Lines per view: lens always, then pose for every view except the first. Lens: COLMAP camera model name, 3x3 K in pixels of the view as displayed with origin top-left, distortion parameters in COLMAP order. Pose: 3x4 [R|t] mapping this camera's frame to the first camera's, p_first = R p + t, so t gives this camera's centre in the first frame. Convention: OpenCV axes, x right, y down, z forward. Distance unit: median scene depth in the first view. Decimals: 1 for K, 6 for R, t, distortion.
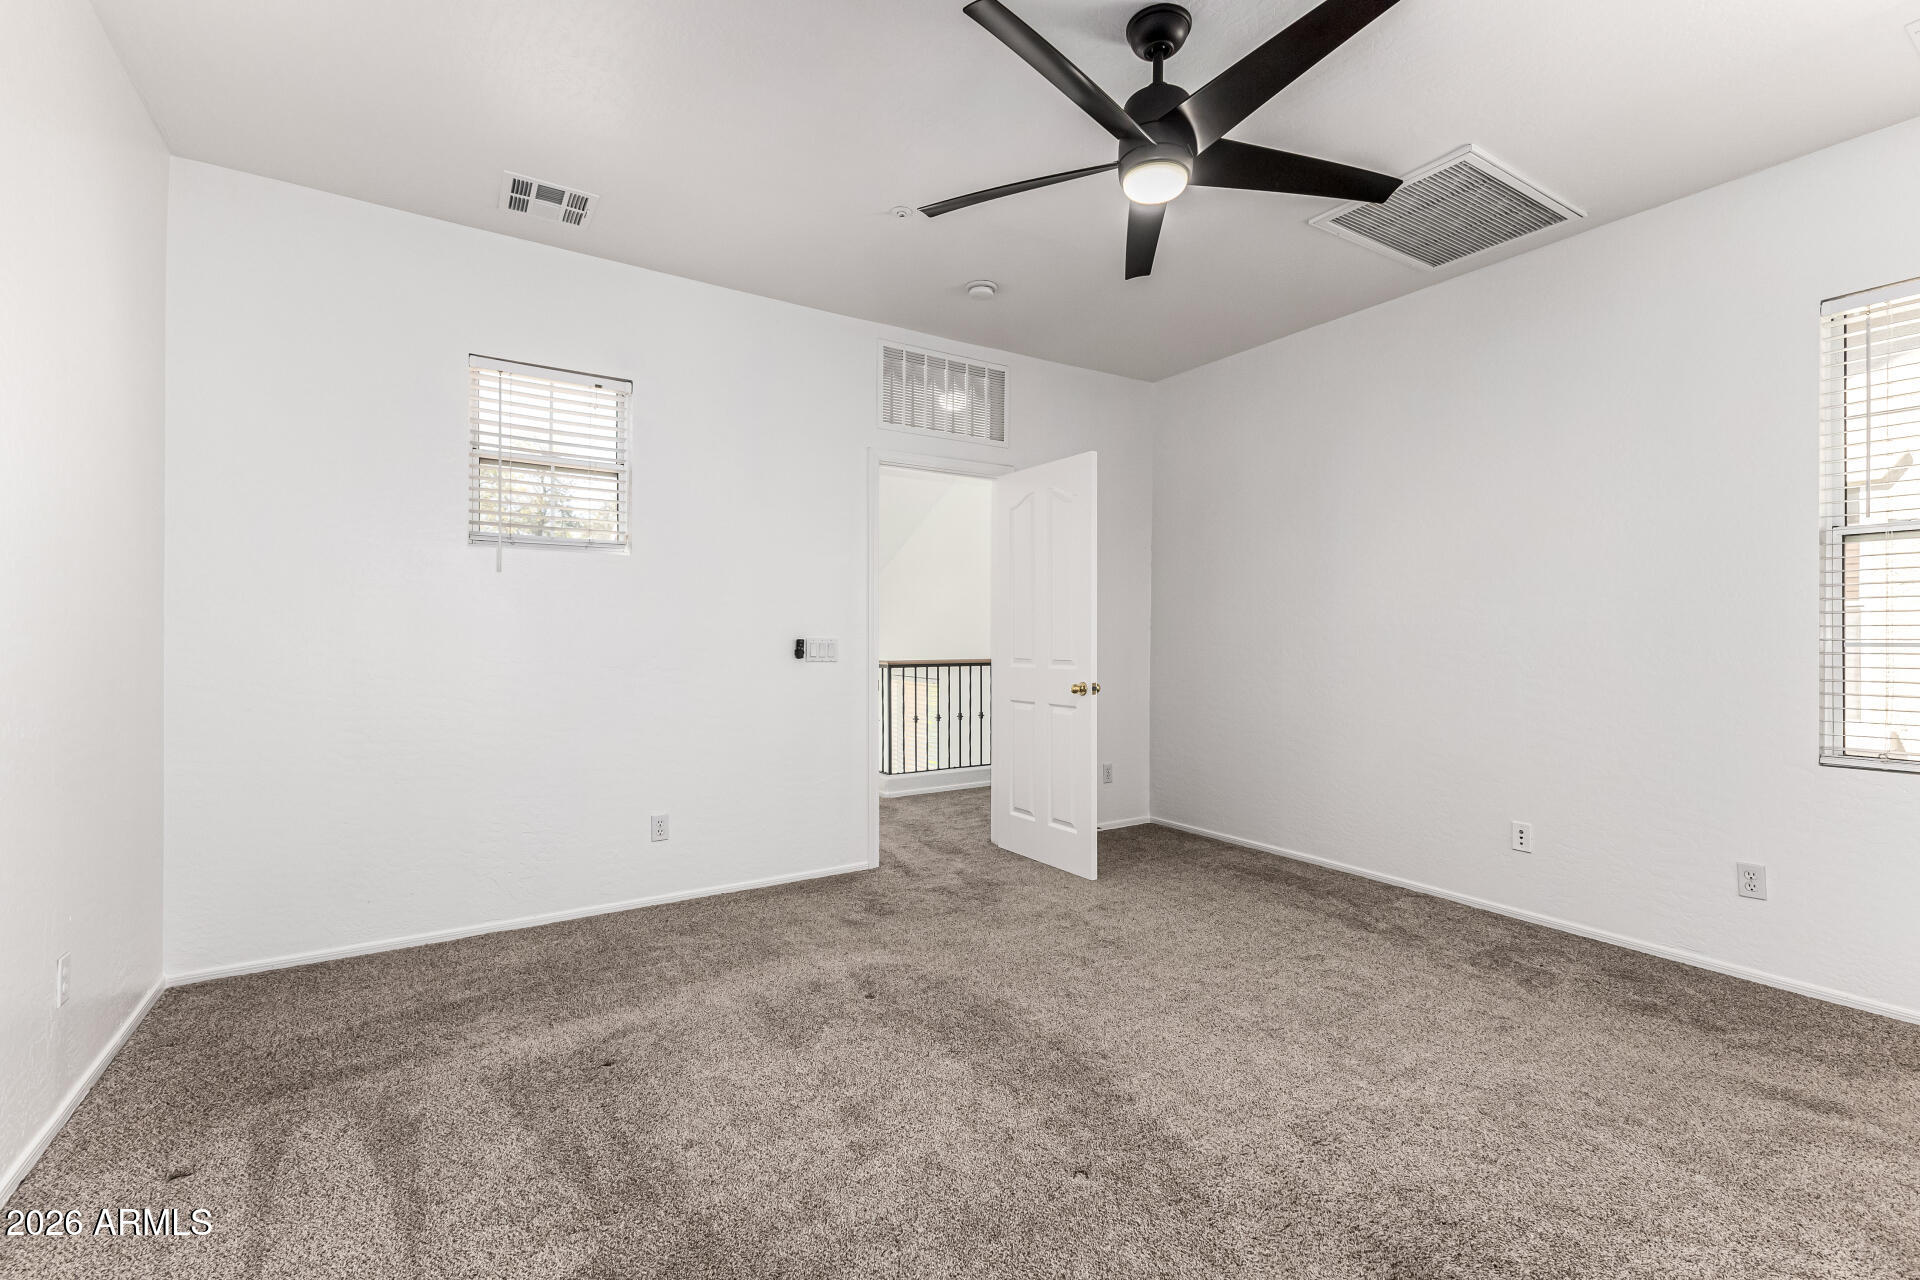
lens RADIAL K [[836.3, 0, 969.7], [0, 836.3, 640.0], [0, 0, 1]] dist [0.002959, -0.000071]
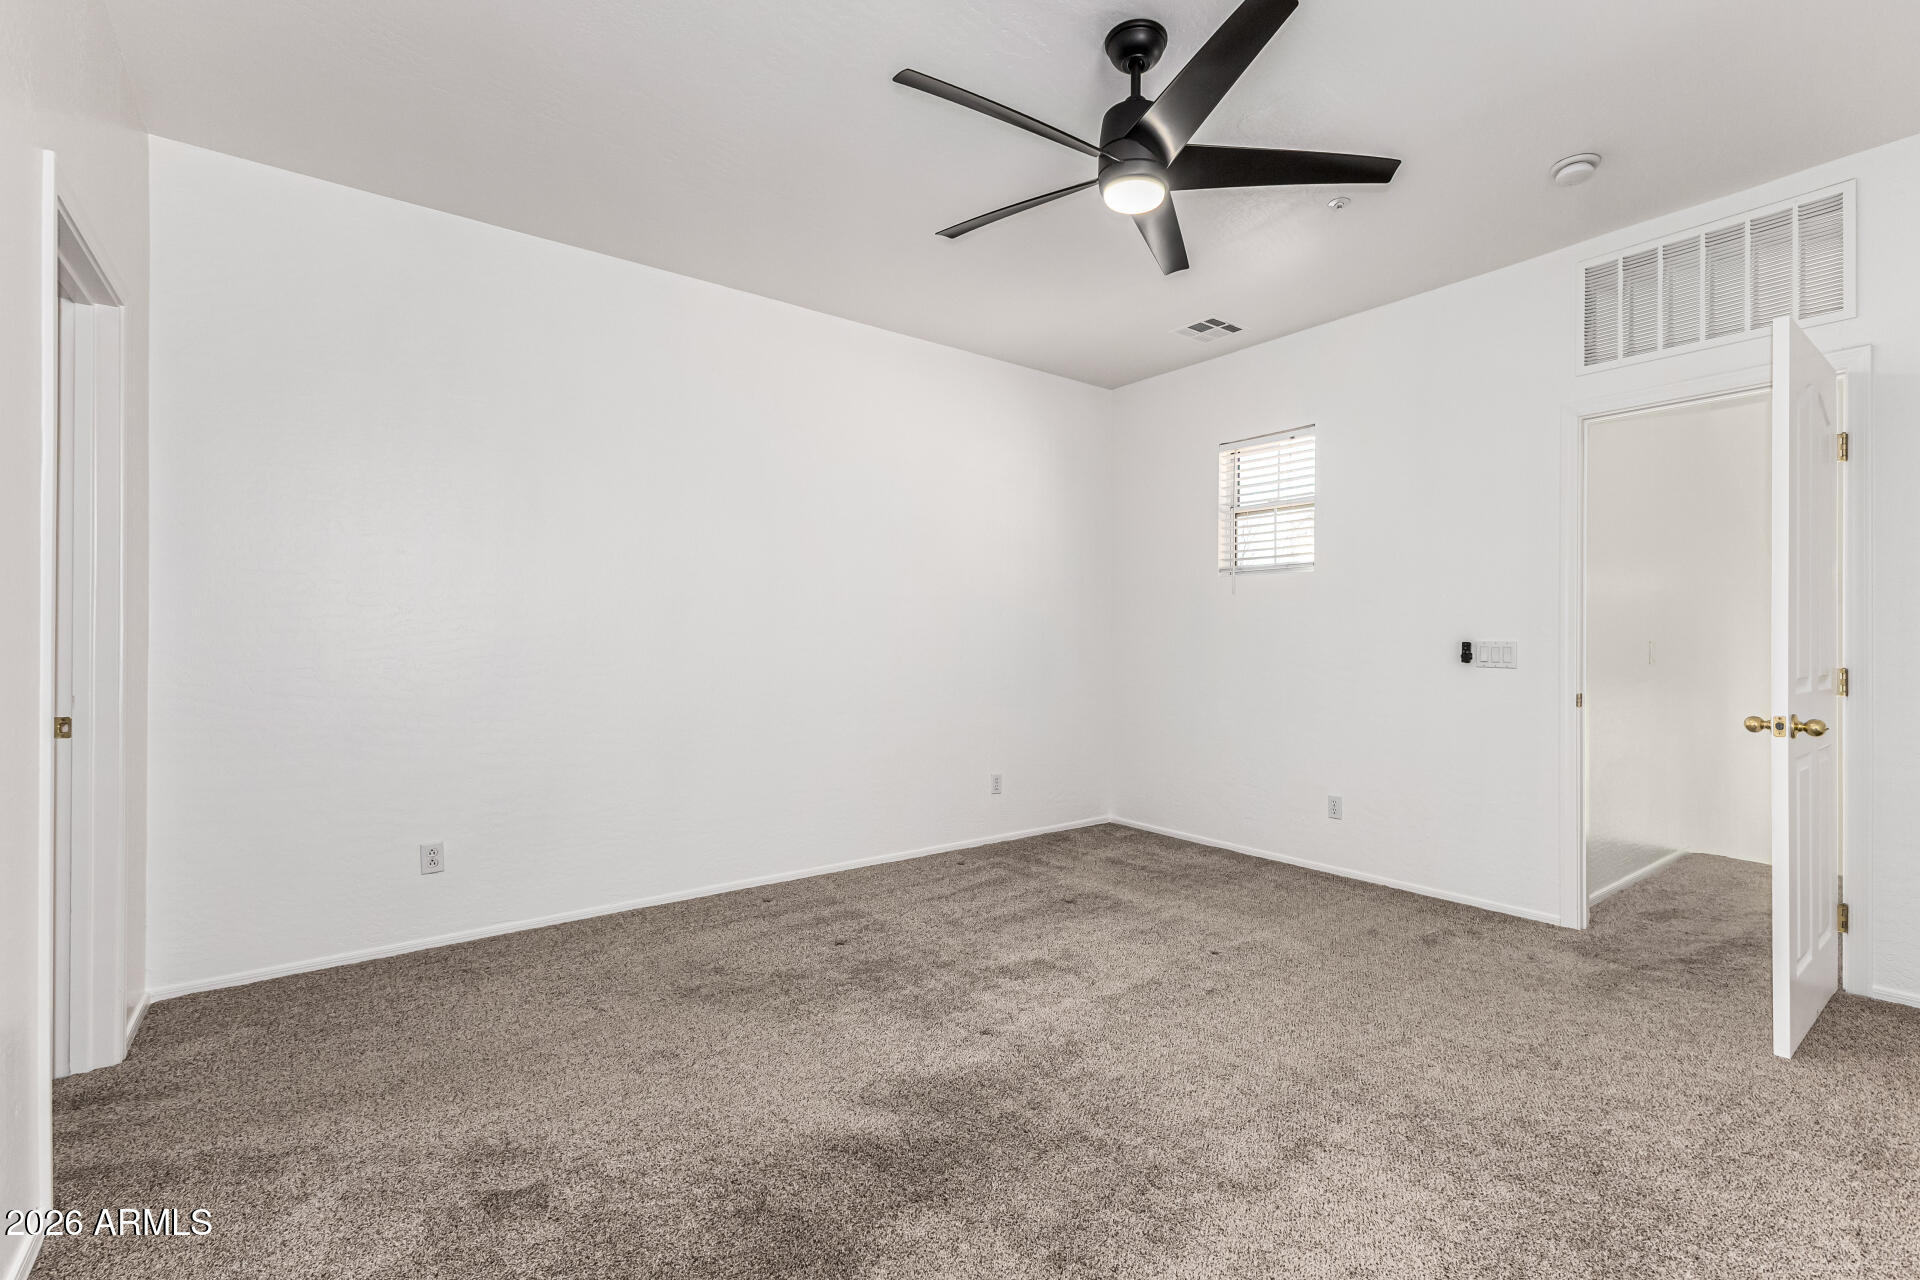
lens RADIAL K [[836.3, 0, 972.9], [0, 836.3, 637.2], [0, 0, 1]] dist [0.002959, -0.000071]
pose [[0.080539, -0.005908, -0.996734, 0.701409], [-0.001653, 0.999980, -0.006060, 0.000387], [0.996750, 0.002135, 0.080528, 0.402890]]
